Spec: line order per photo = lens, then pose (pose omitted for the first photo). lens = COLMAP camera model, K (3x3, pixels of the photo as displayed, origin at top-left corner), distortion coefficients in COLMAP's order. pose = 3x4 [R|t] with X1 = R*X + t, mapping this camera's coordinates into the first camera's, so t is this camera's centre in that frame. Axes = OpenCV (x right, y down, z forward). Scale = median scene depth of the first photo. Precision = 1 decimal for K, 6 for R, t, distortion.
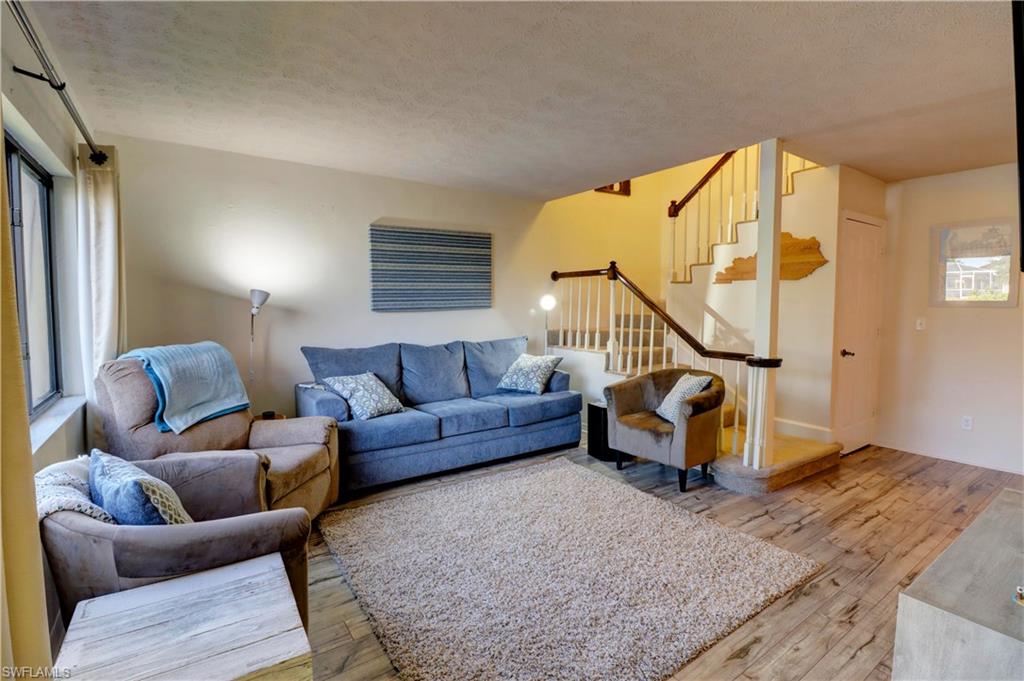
lens RADIAL K [[474.5, 0, 507.4], [0, 474.5, 328.9], [0, 0, 1]] dist [0.000674, -0.013386]
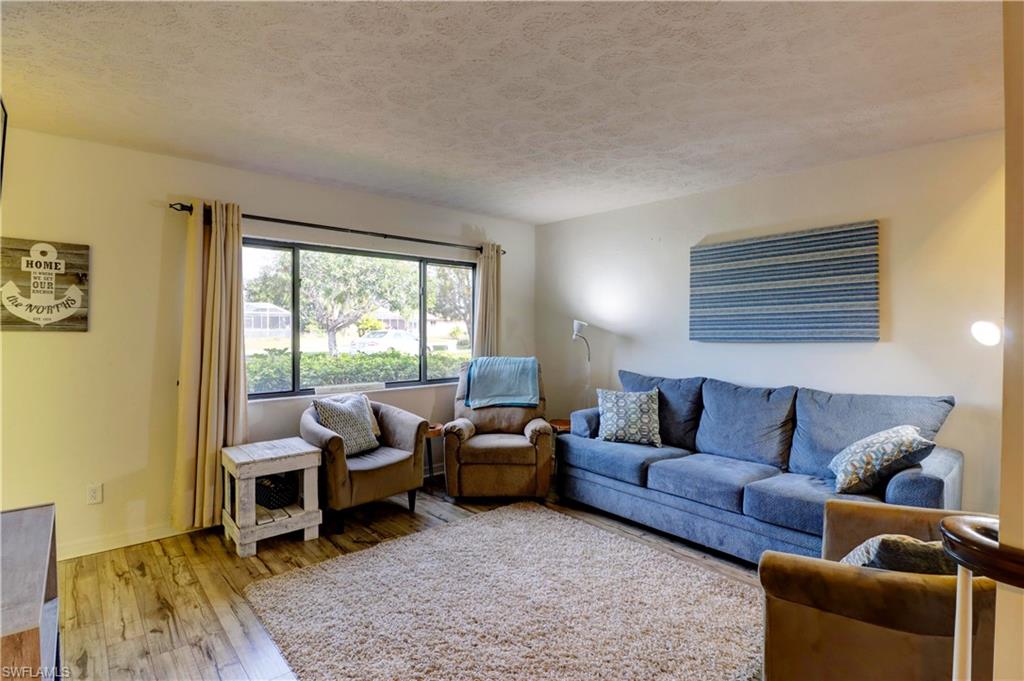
lens RADIAL K [[495.2, 0, 509.1], [0, 495.2, 329.7], [0, 0, 1]] dist [0.009438, -0.021729]
pose [[0.126070, 0.006356, -0.992001, 0.733690], [-0.056932, 0.998378, -0.000838, -0.043291], [0.990386, 0.056582, 0.126227, 0.621898]]
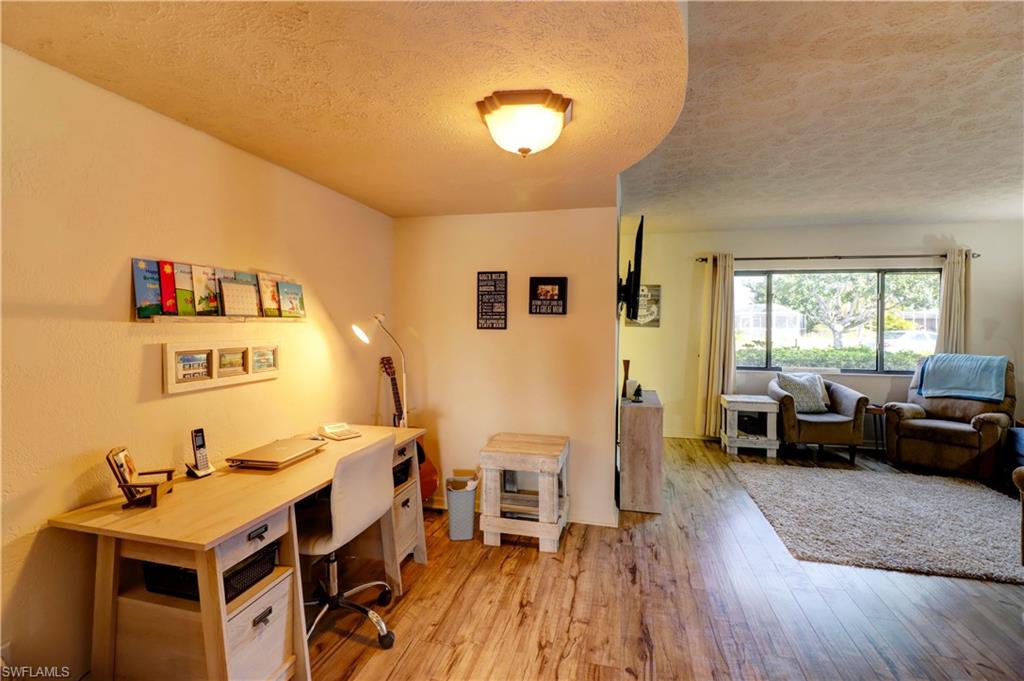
lens RADIAL K [[474.5, 0, 507.4], [0, 474.5, 328.9], [0, 0, 1]] dist [0.000674, -0.013386]
pose [[-0.747254, 0.001550, -0.664536, 1.296583], [-0.044020, 0.997685, 0.051826, -0.055928], [0.663079, 0.067980, -0.745456, 0.896238]]
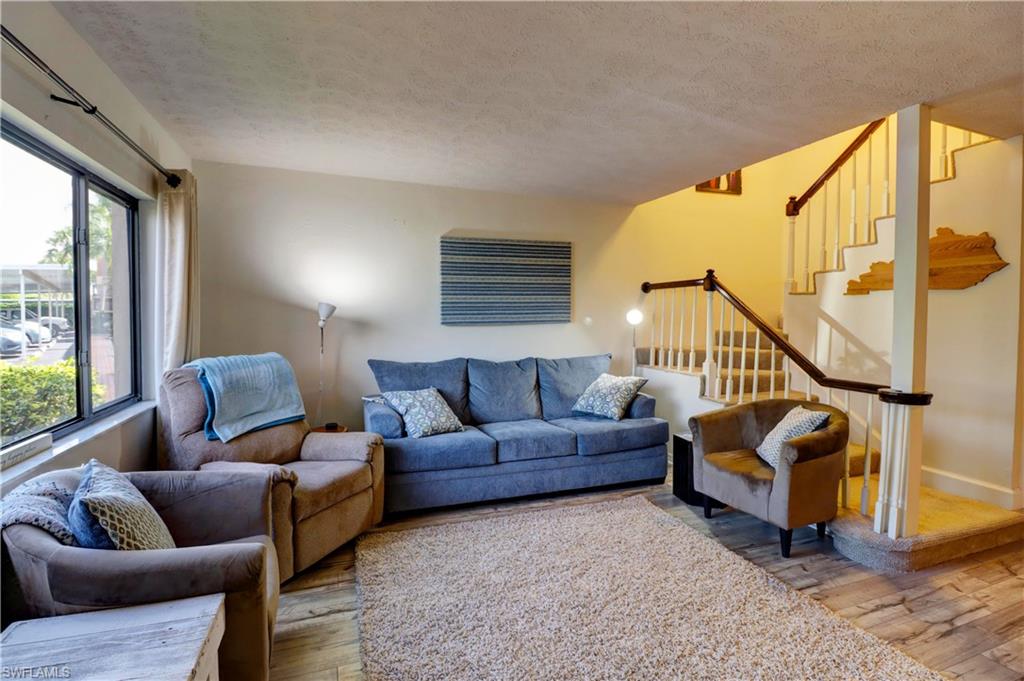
lens RADIAL K [[474.5, 0, 507.4], [0, 474.5, 328.9], [0, 0, 1]] dist [0.000674, -0.013386]
pose [[0.968574, 0.011988, -0.248438, 0.105130], [-0.019133, 0.999469, -0.026364, -0.006709], [0.247990, 0.030289, 0.968289, 0.103459]]
